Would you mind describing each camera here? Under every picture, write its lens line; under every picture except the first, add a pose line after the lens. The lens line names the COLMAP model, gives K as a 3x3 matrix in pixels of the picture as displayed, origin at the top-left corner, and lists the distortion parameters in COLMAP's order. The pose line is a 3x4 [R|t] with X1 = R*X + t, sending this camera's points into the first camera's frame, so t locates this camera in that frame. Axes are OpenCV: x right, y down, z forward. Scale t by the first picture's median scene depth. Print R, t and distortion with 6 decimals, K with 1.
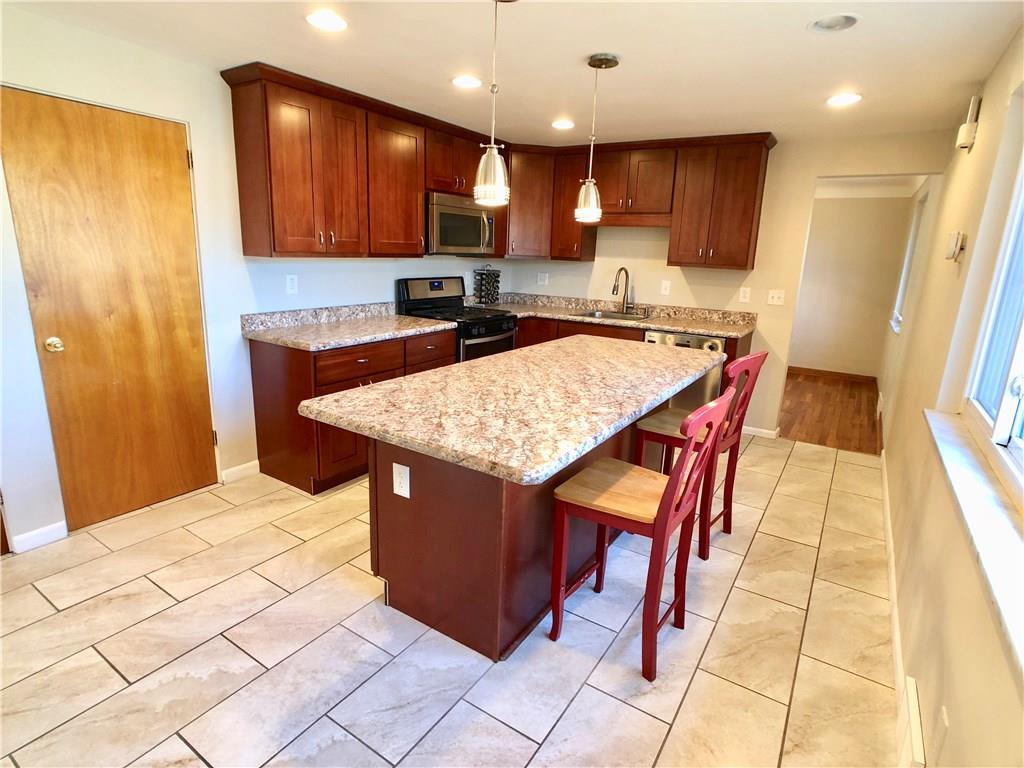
lens RADIAL K [[536.9, 0, 509.0], [0, 536.9, 380.9], [0, 0, 1]] dist [-0.011613, 0.004414]
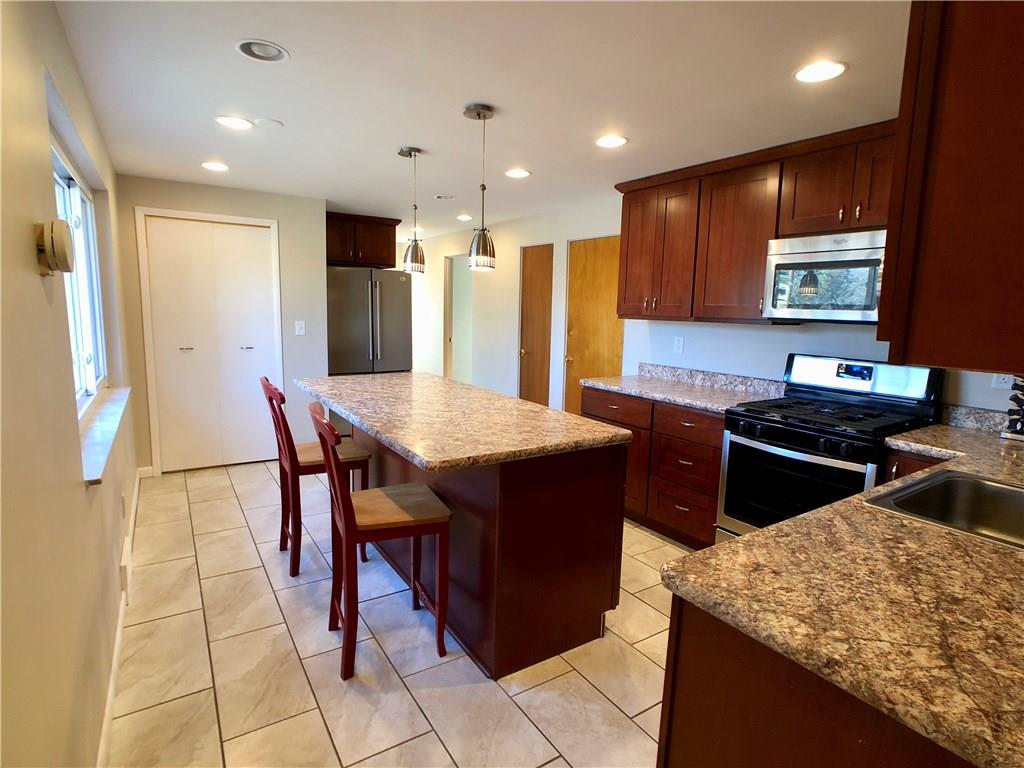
lens RADIAL K [[536.9, 0, 513.0], [0, 536.9, 385.9], [0, 0, 1]] dist [-0.011613, 0.004414]
pose [[-0.401919, 0.081155, -0.912072, 0.826105], [-0.261810, 0.944298, 0.199393, -0.243736], [0.877449, 0.318929, -0.358284, 1.177190]]
